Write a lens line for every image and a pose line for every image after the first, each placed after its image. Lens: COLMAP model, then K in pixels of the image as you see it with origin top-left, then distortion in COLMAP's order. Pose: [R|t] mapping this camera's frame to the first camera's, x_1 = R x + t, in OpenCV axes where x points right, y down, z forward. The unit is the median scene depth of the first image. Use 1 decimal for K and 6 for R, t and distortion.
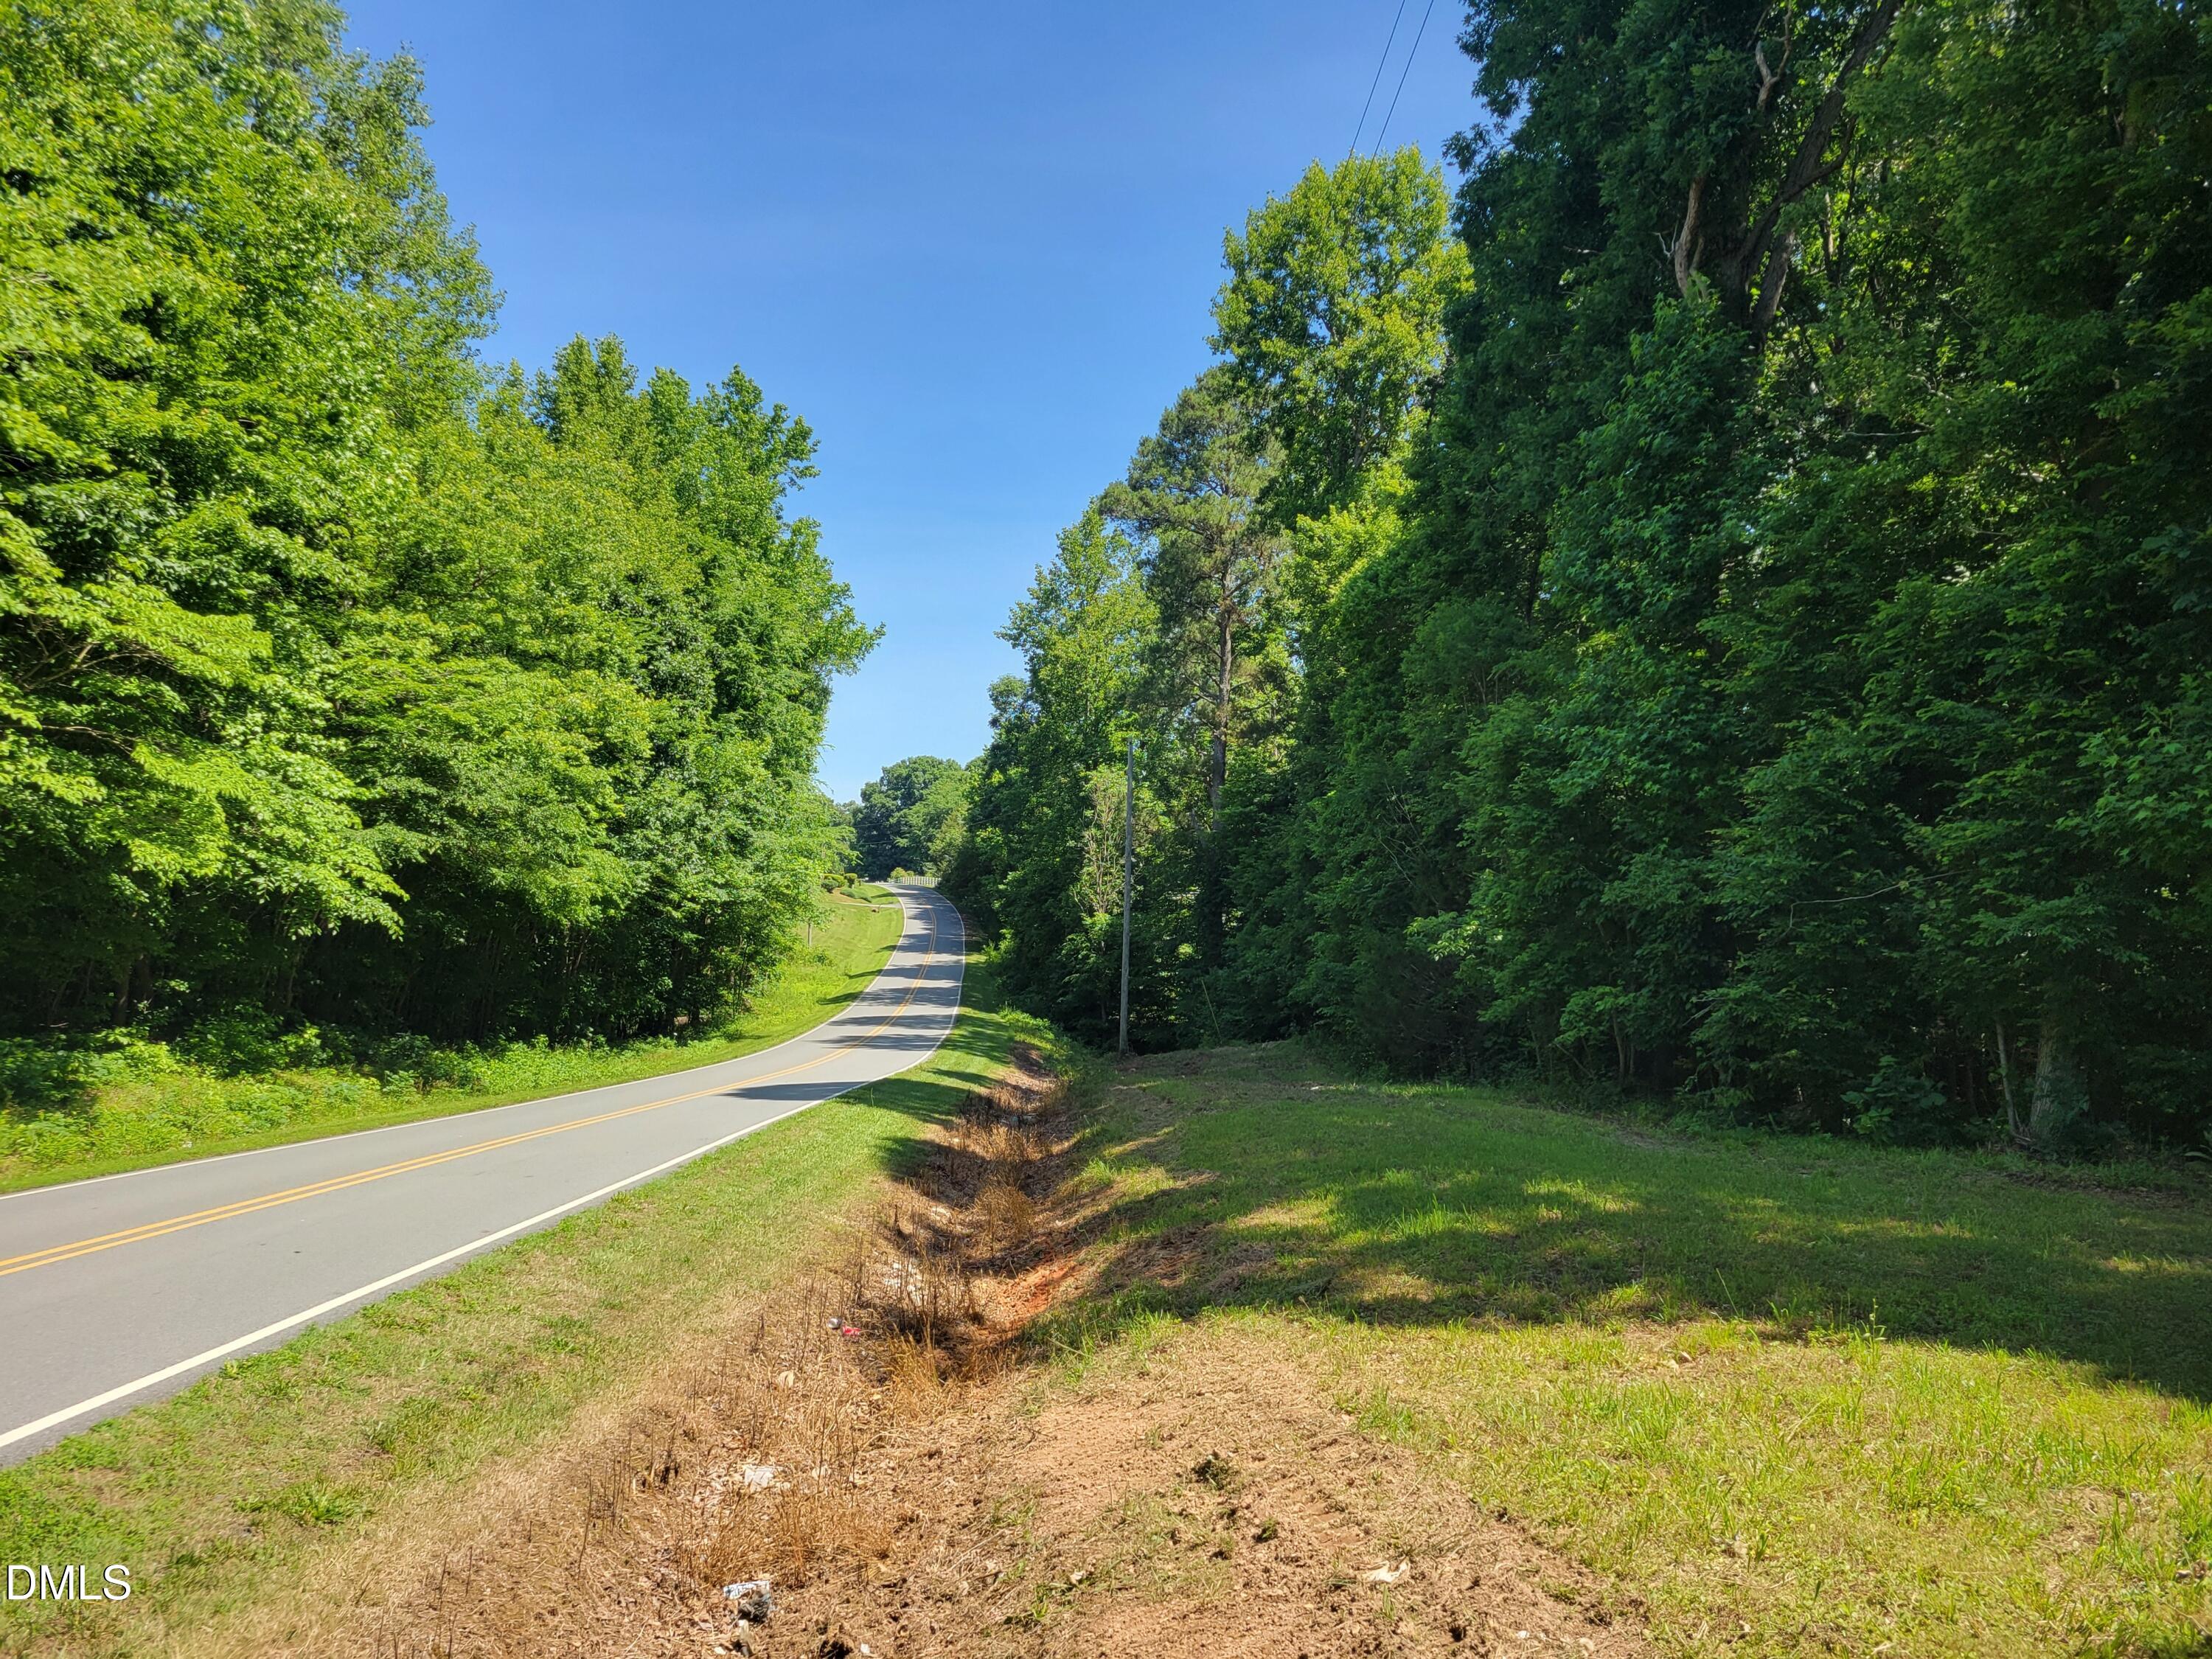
lens RADIAL K [[1611.5, 0, 1106.1], [0, 1611.5, 831.6], [0, 0, 1]] dist [0.033756, -0.023162]
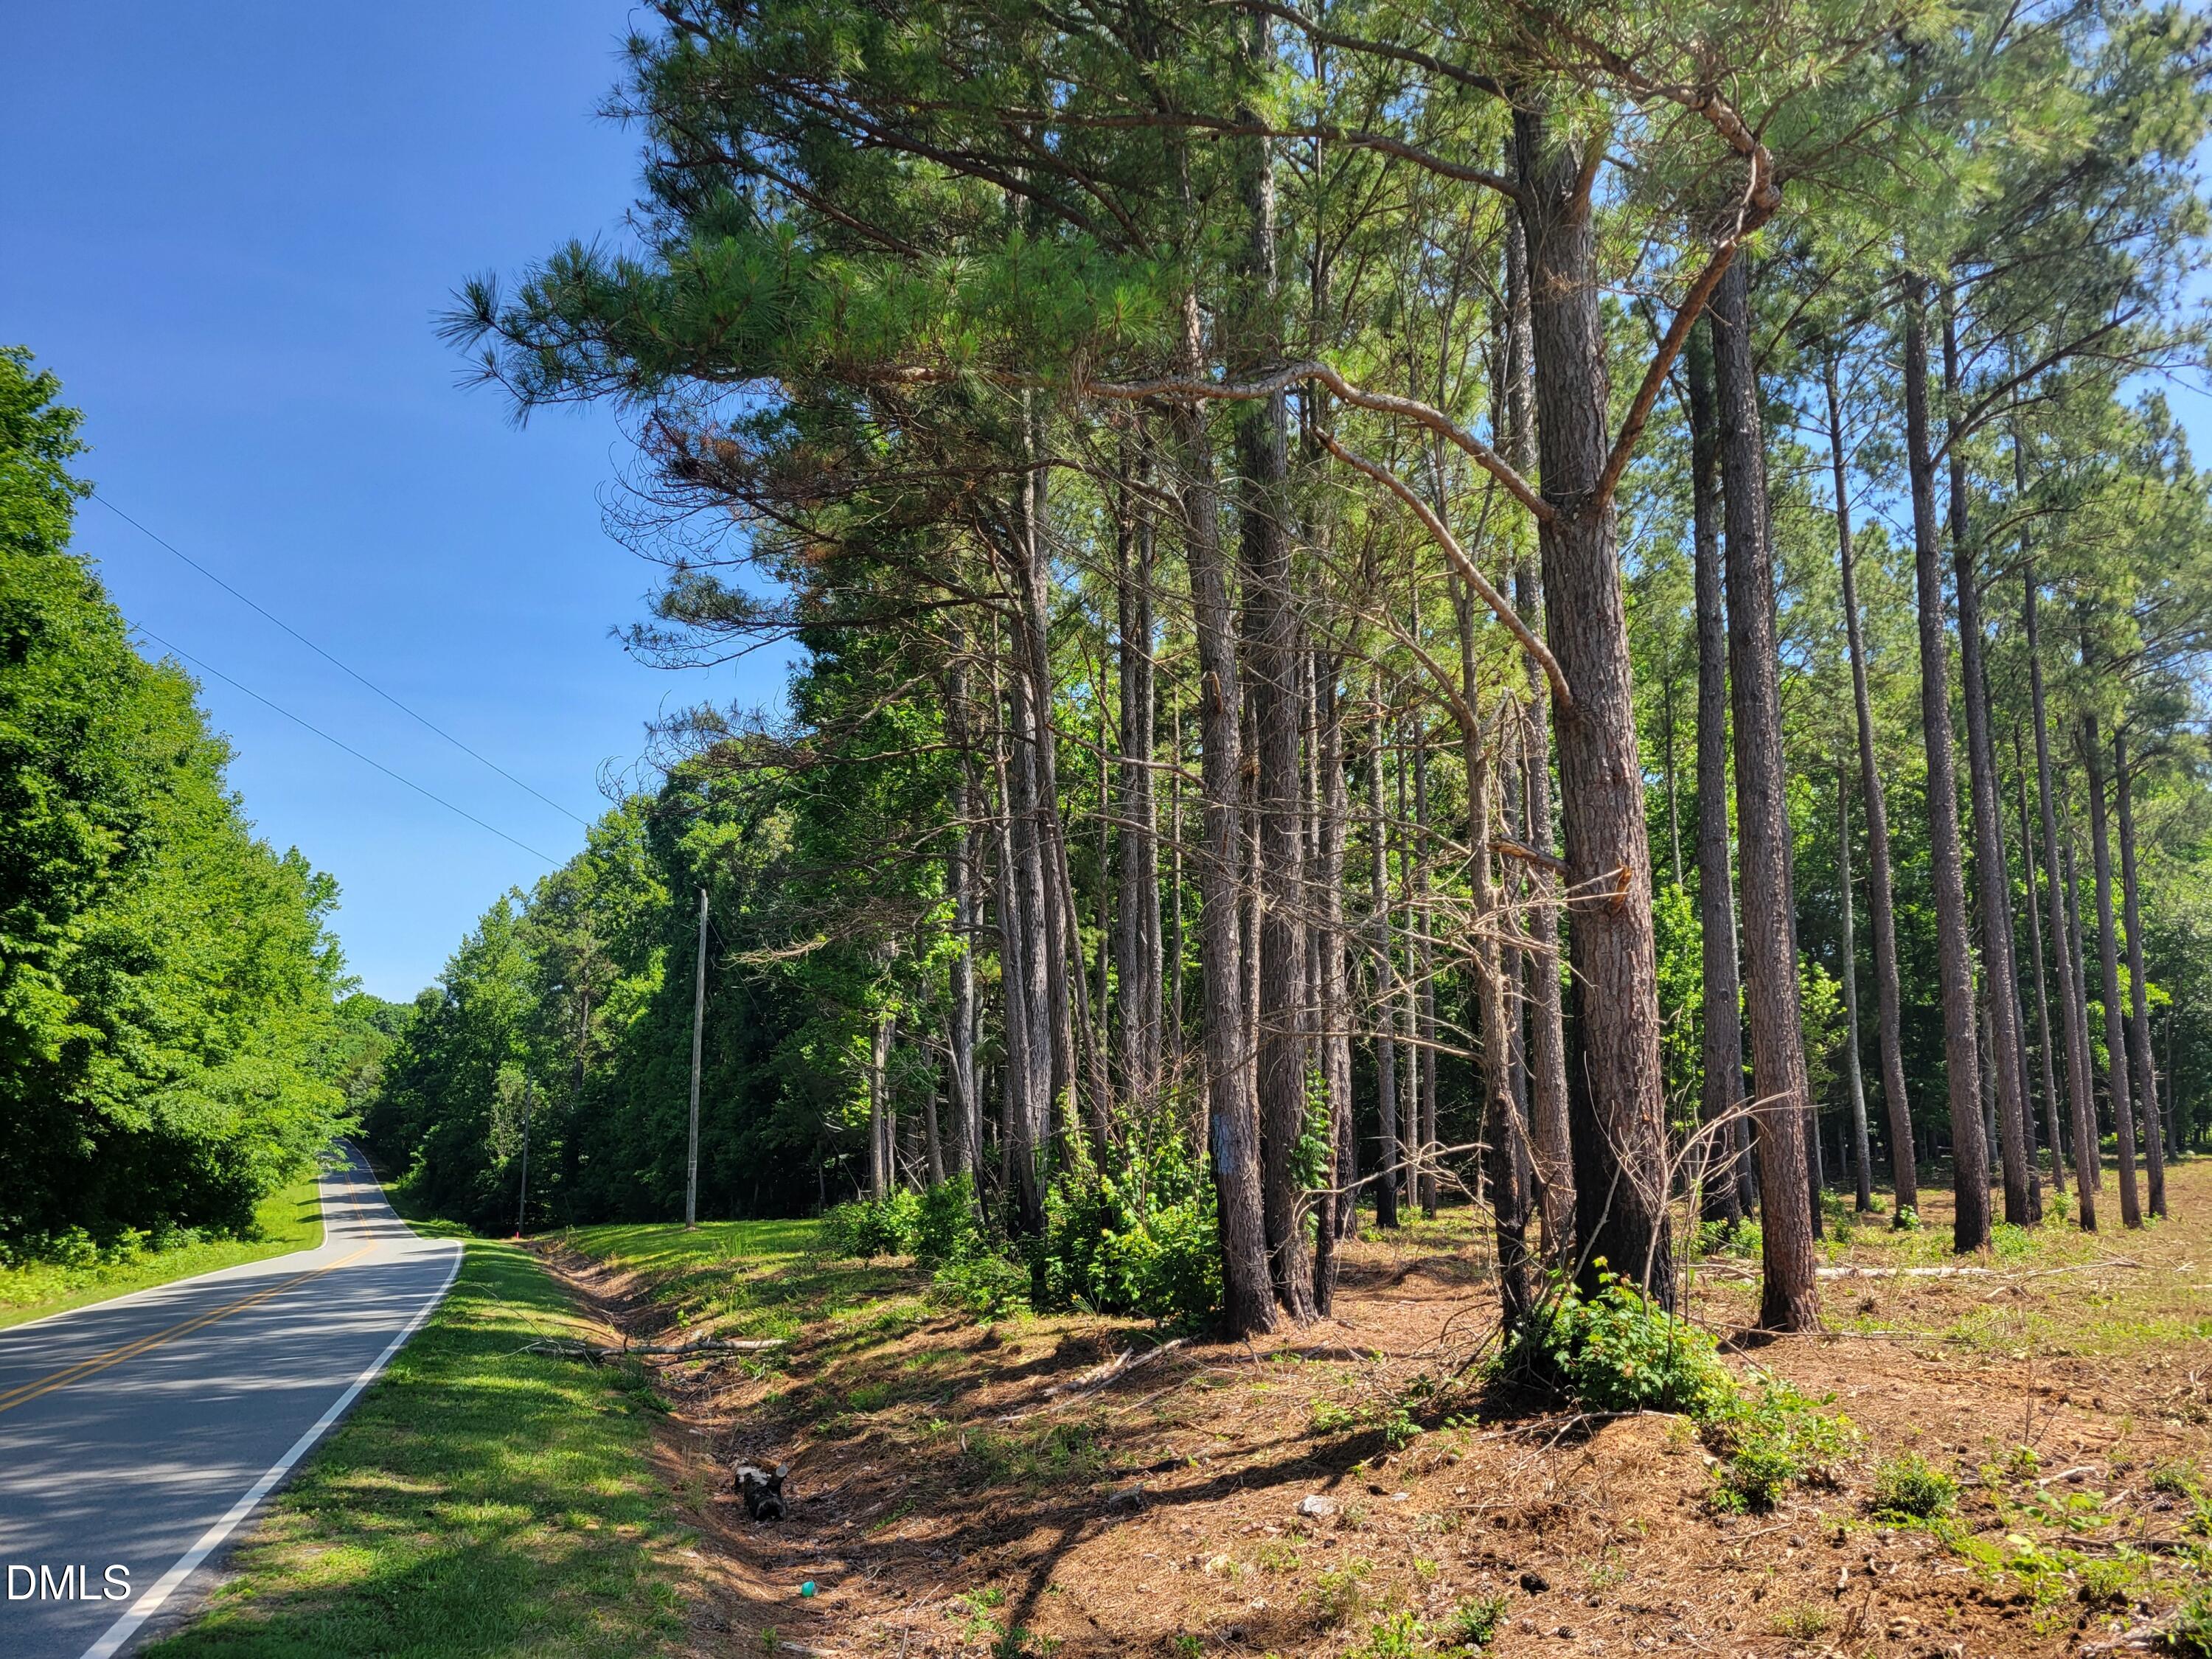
lens RADIAL K [[1611.5, 0, 1101.8], [0, 1611.5, 829.3], [0, 0, 1]] dist [0.033756, -0.023162]
pose [[0.930666, 0.035274, 0.364164, -0.047583], [0.010230, 0.992443, -0.122277, -0.072781], [-0.365726, 0.117525, 0.923273, -0.804068]]
